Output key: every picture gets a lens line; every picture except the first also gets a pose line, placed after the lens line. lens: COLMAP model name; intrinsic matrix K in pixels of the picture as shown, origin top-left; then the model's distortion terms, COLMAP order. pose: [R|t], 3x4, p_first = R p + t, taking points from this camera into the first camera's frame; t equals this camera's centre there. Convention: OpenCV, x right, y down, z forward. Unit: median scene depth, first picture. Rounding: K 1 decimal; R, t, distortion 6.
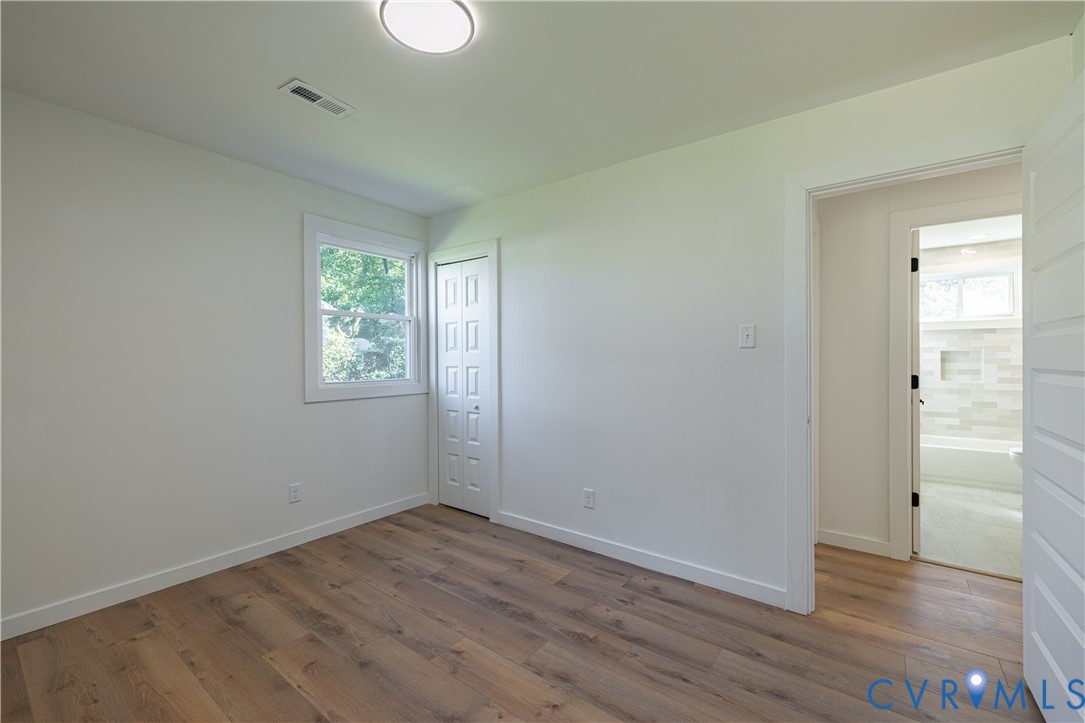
lens RADIAL K [[452.4, 0, 538.5], [0, 452.4, 353.9], [0, 0, 1]] dist [0.002525, -0.000489]
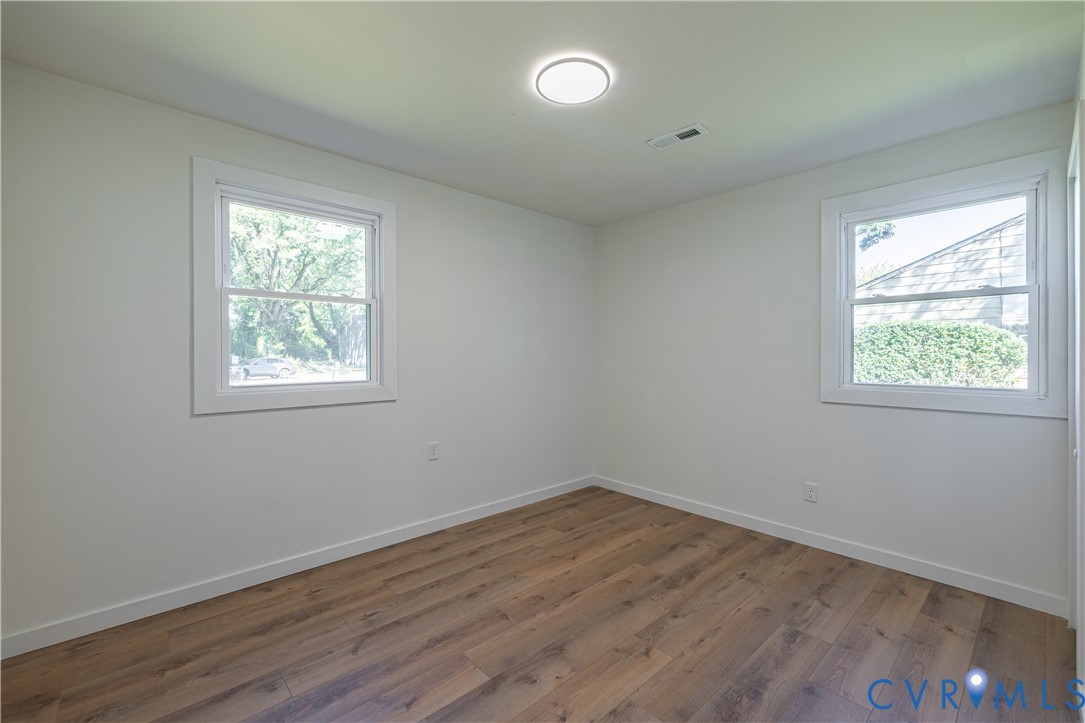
lens RADIAL K [[452.4, 0, 546.0], [0, 452.4, 356.1], [0, 0, 1]] dist [0.002525, -0.000489]
pose [[-0.174091, 0.011222, -0.984666, 0.622212], [0.012470, 0.999880, 0.009191, -0.006430], [0.984651, -0.010679, -0.174210, 0.714634]]
